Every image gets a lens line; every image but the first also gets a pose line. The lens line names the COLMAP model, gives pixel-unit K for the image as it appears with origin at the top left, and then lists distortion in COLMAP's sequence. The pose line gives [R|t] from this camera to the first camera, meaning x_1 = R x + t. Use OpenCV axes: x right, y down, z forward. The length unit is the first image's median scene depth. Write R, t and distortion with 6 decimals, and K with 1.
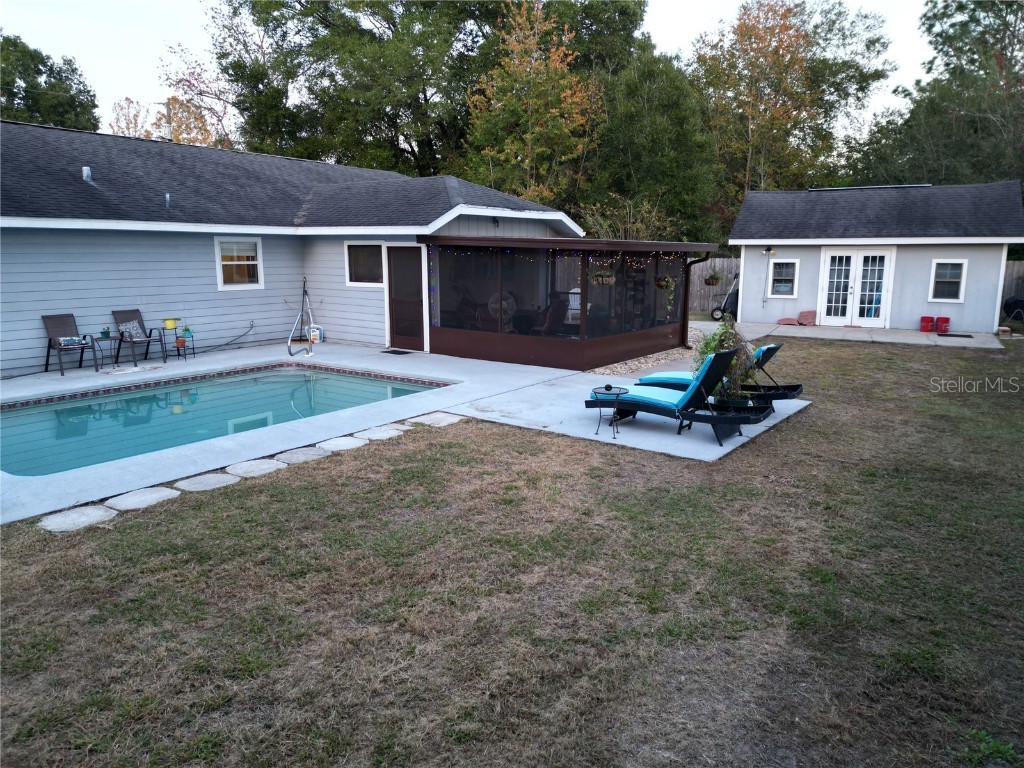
lens RADIAL K [[716.6, 0, 508.4], [0, 716.6, 385.5], [0, 0, 1]] dist [0.079247, -0.078516]
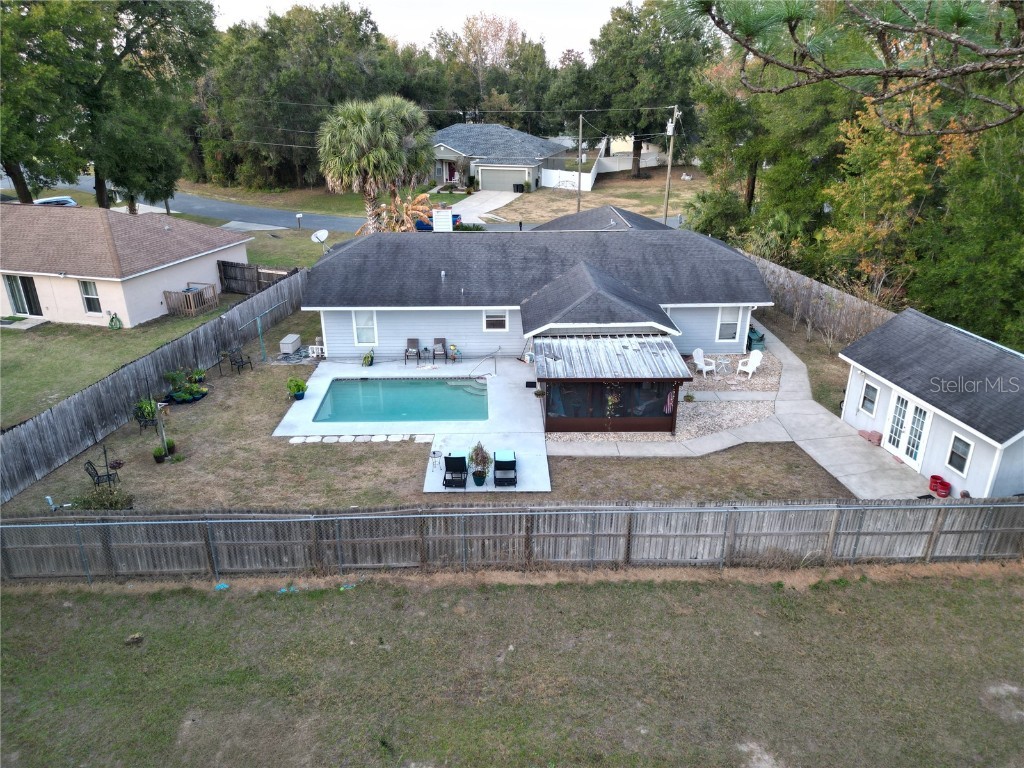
lens RADIAL K [[716.6, 0, 508.4], [0, 716.6, 385.5], [0, 0, 1]] dist [0.079247, -0.078516]
pose [[0.605524, 0.301833, -0.736367, 1.748819], [-0.142335, 0.951441, 0.272947, -0.800340], [0.782995, -0.060465, 0.619082, -0.341787]]
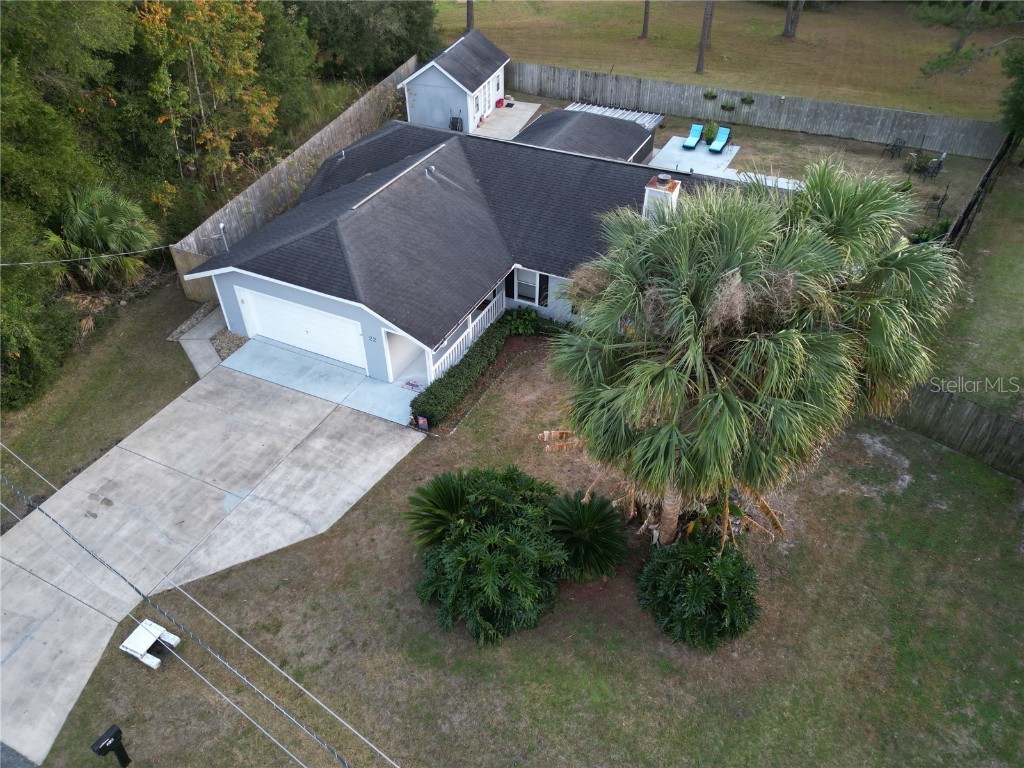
lens RADIAL K [[716.6, 0, 508.4], [0, 716.6, 385.5], [0, 0, 1]] dist [0.079247, -0.078516]
pose [[-0.176893, -0.629987, 0.756191, -3.292579], [0.185450, 0.733211, 0.654224, -1.742561], [-0.966601, 0.255964, -0.012869, 2.269519]]
